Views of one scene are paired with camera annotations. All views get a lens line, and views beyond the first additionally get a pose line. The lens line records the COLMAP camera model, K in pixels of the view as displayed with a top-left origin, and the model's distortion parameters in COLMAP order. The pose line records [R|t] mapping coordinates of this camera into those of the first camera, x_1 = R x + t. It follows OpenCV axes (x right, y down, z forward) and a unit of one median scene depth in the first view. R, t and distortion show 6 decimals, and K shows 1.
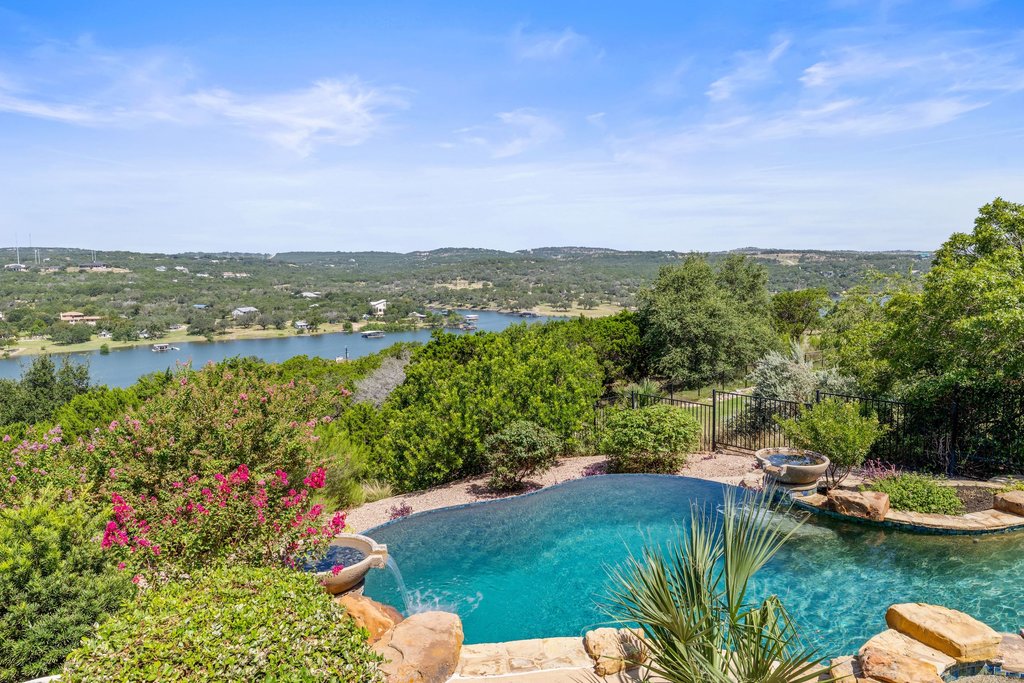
lens RADIAL K [[659.9, 0, 518.6], [0, 659.9, 340.9], [0, 0, 1]] dist [-0.002949, -0.005621]
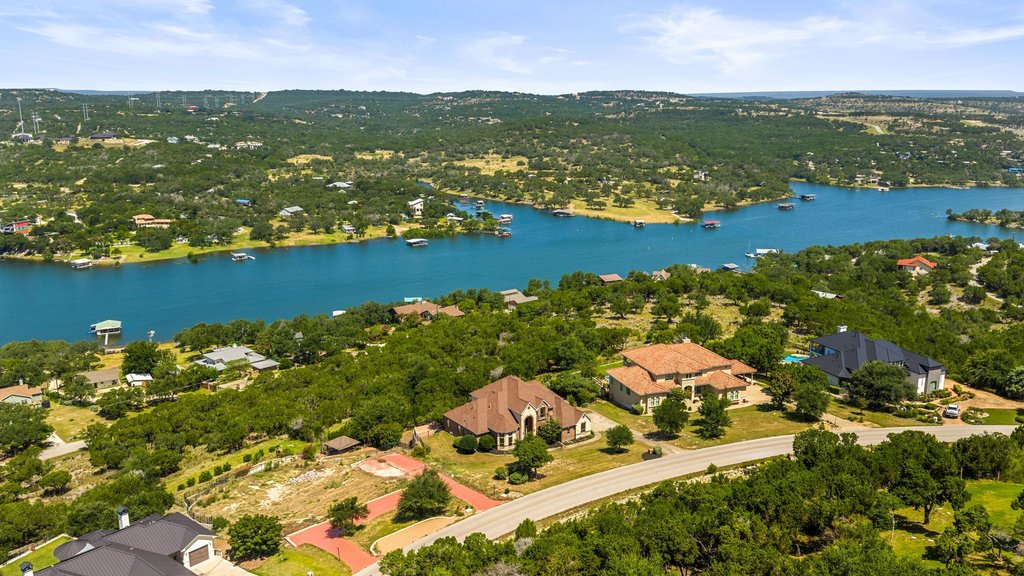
lens RADIAL K [[839.6, 0, 513.0], [0, 839.6, 291.0], [0, 0, 1]] dist [-0.006642, -0.008232]
pose [[0.998184, 0.021502, -0.056268, 0.015727], [-0.014826, 0.993082, 0.116486, -0.076509], [0.058383, -0.115440, 0.991597, -0.310469]]
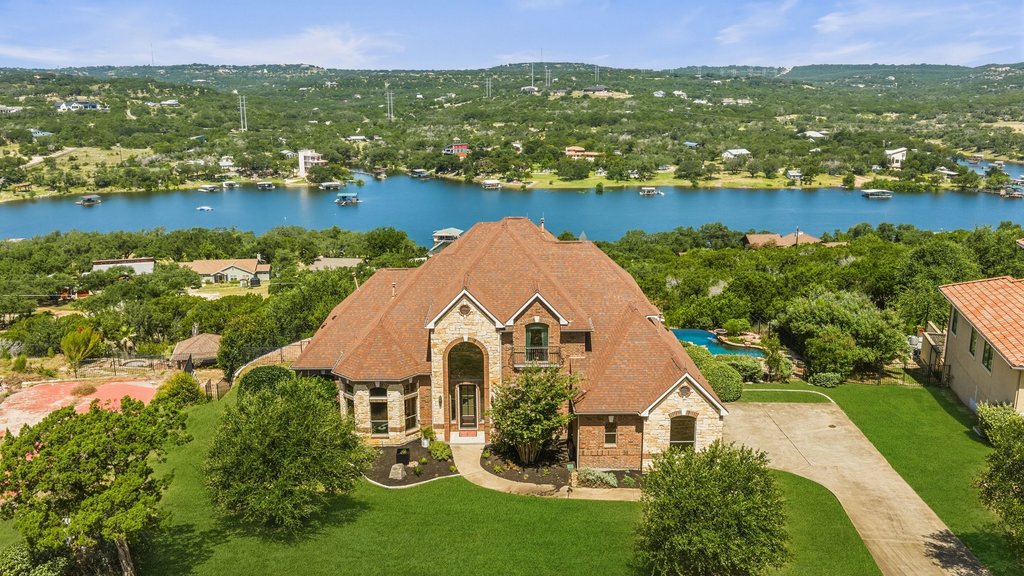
lens RADIAL K [[839.6, 0, 514.3], [0, 839.6, 286.7], [0, 0, 1]] dist [-0.006642, -0.008232]
pose [[0.787969, 0.150721, -0.596983, 0.053580], [-0.072330, 0.985522, 0.153345, -0.018993], [0.611452, -0.077651, 0.787462, -0.092933]]
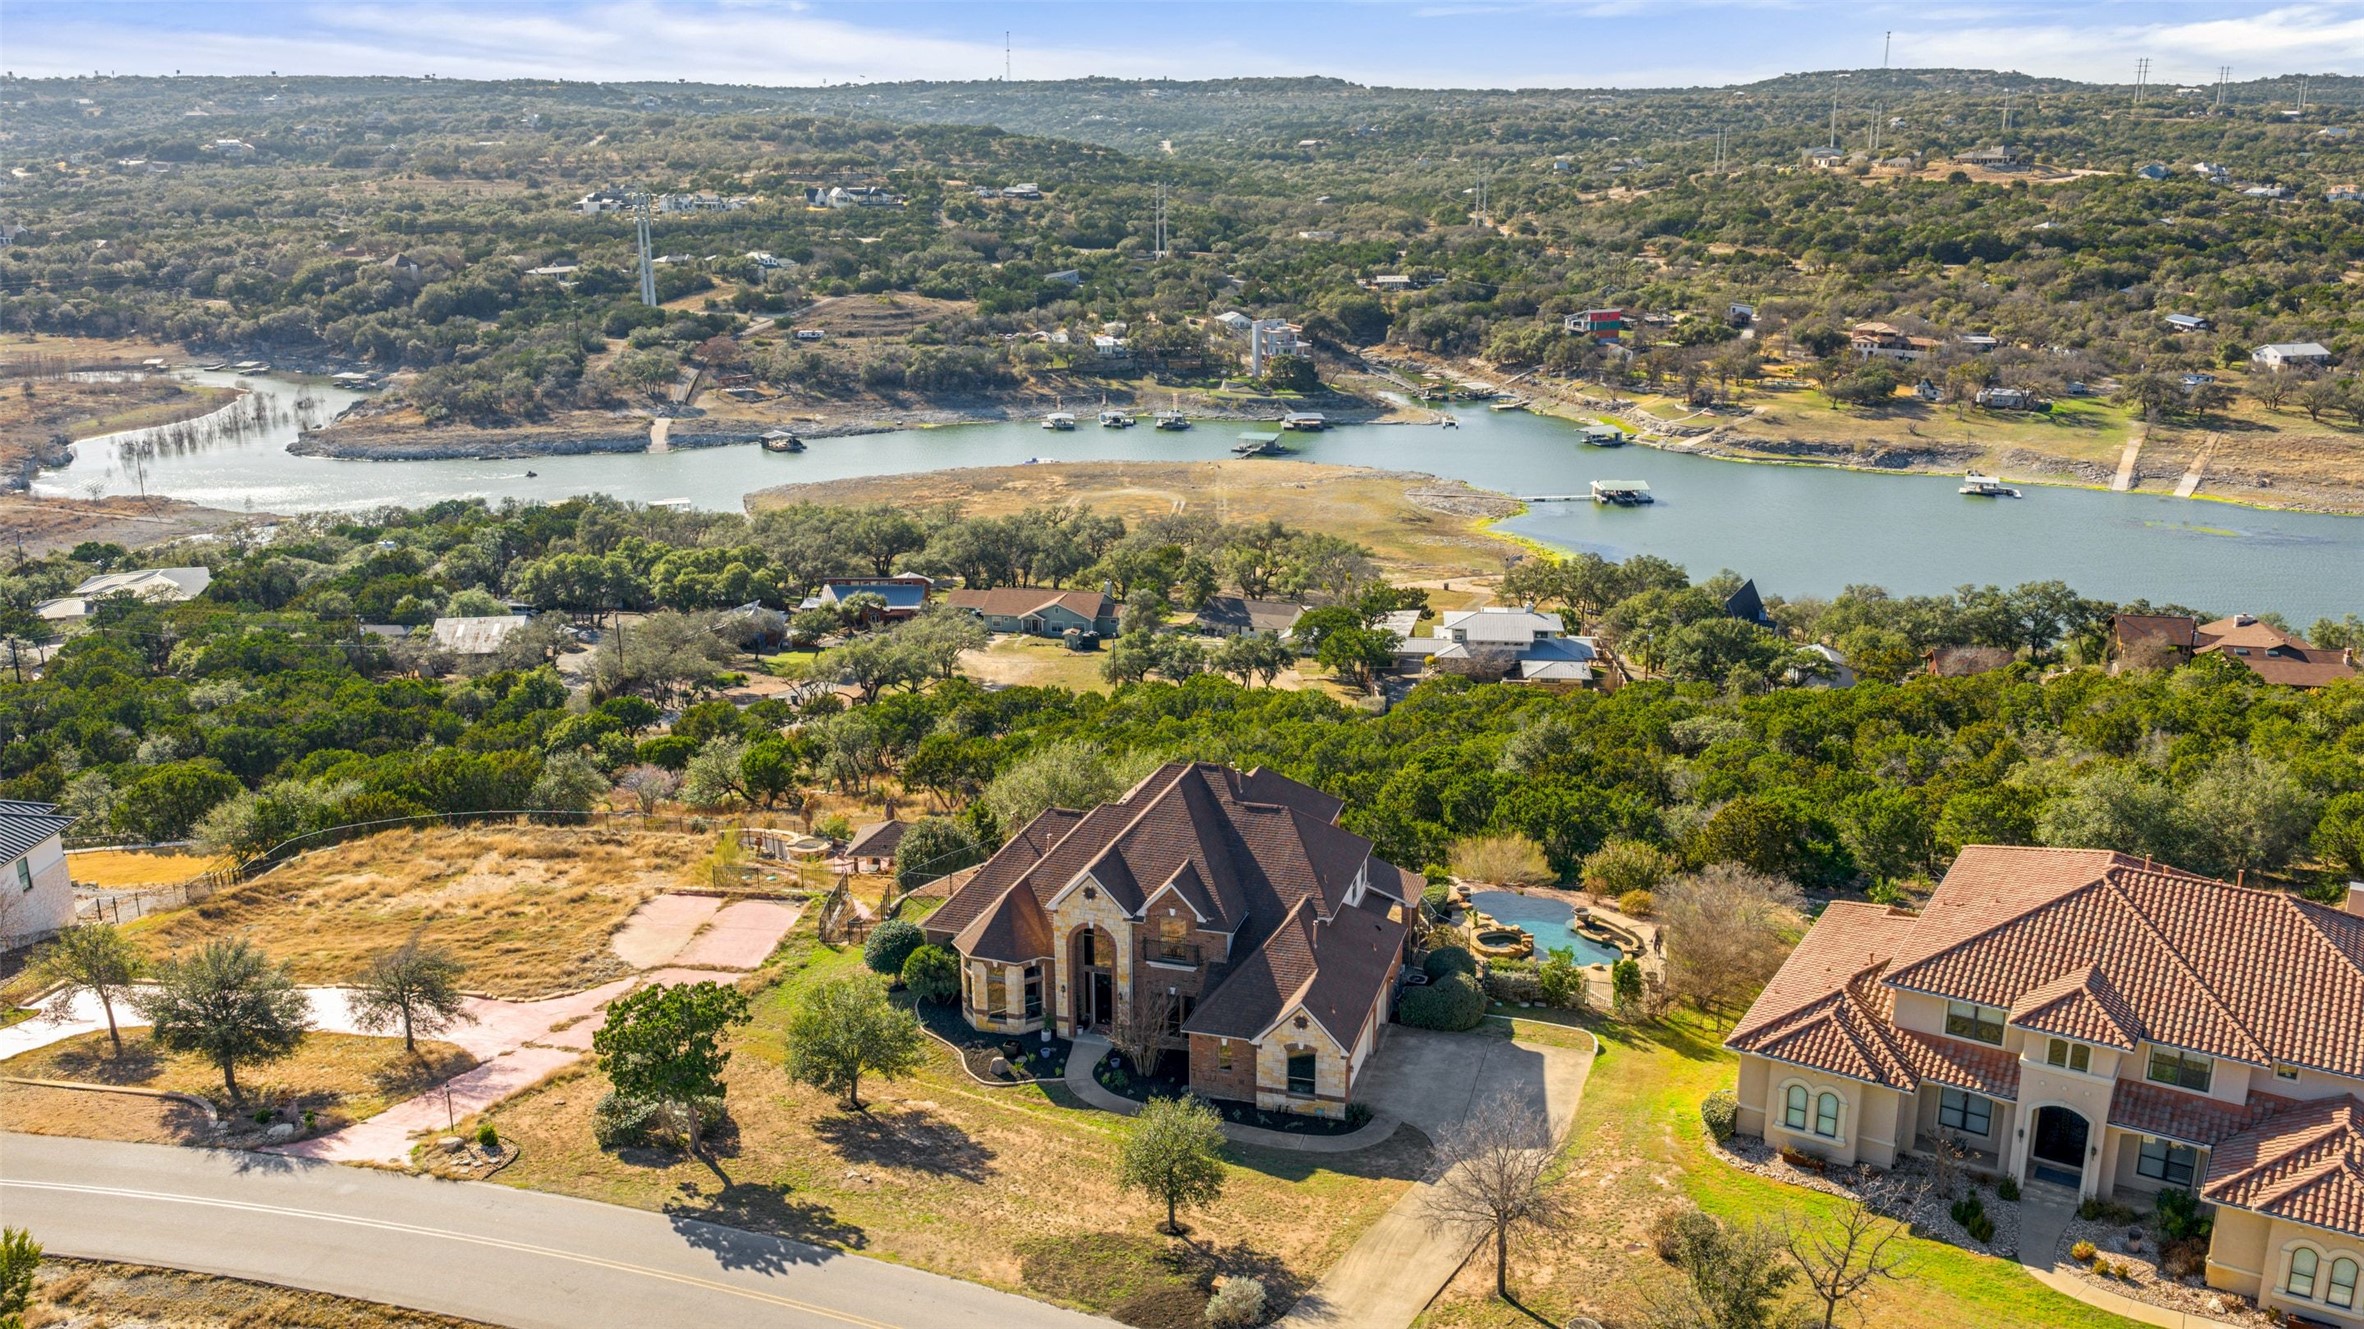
lens RADIAL K [[1938.3, 0, 1188.9], [0, 1938.3, 660.3], [0, 0, 1]] dist [-0.006642, -0.008232]
pose [[0.562963, 0.233801, -0.792723, 0.125733], [-0.093476, 0.971011, 0.220001, -0.056834], [0.821179, -0.049752, 0.568498, -0.115633]]
